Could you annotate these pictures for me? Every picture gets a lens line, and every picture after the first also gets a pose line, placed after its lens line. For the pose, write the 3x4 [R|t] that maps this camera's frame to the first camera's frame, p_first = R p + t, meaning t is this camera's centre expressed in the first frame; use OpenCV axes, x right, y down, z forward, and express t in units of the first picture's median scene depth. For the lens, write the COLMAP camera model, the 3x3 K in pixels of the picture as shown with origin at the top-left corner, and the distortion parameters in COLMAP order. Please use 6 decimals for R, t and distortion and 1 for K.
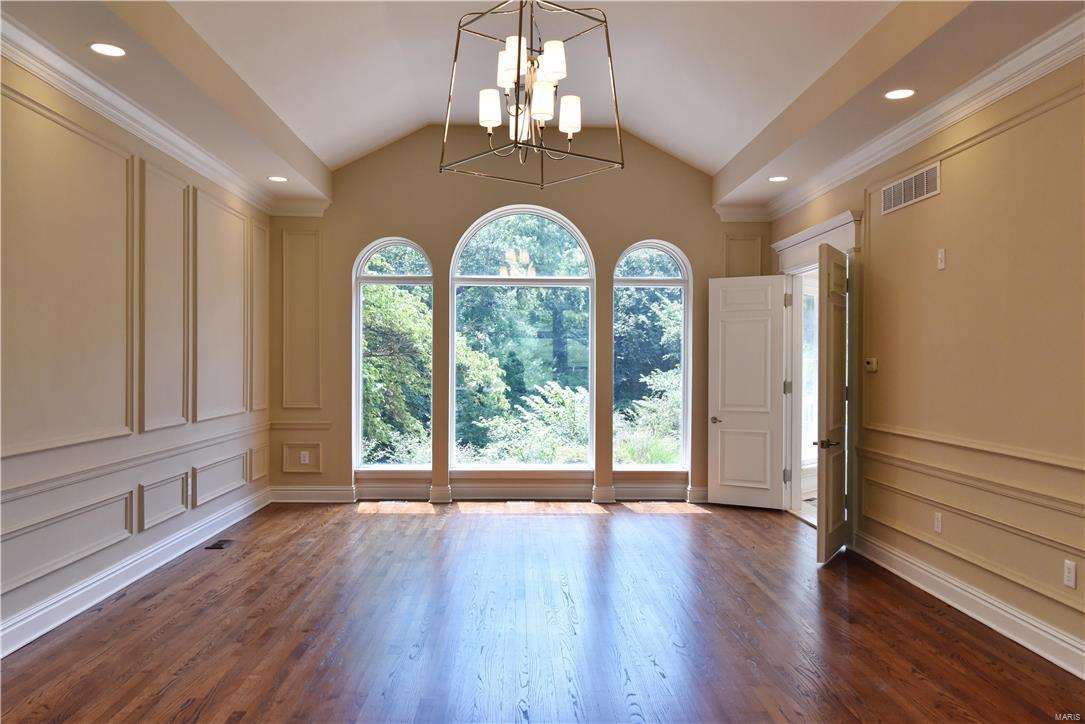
lens RADIAL K [[855.7, 0, 542.5], [0, 855.7, 362.0], [0, 0, 1]] dist [0.006829, 0.007118]
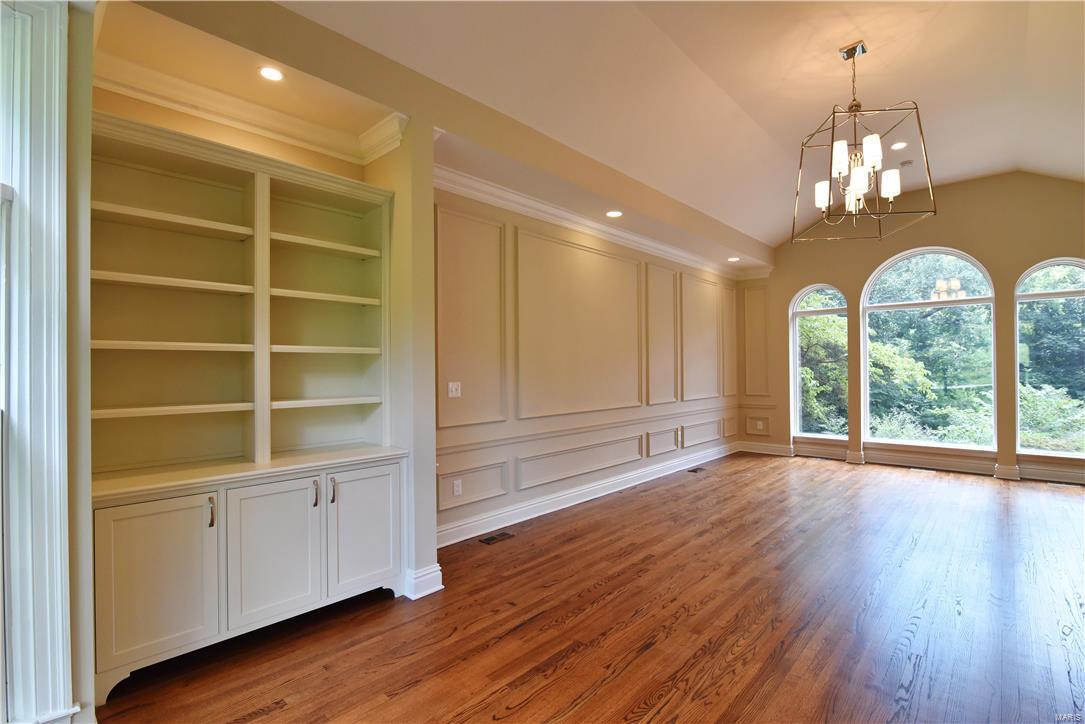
lens RADIAL K [[507.2, 0, 542.5], [0, 507.2, 362.0], [0, 0, 1]] dist [-0.001911, -0.000623]
pose [[0.709417, -0.020347, -0.704495, 0.156080], [0.012447, 0.999789, -0.016342, 0.001382], [0.704679, 0.002825, 0.709521, 0.027488]]
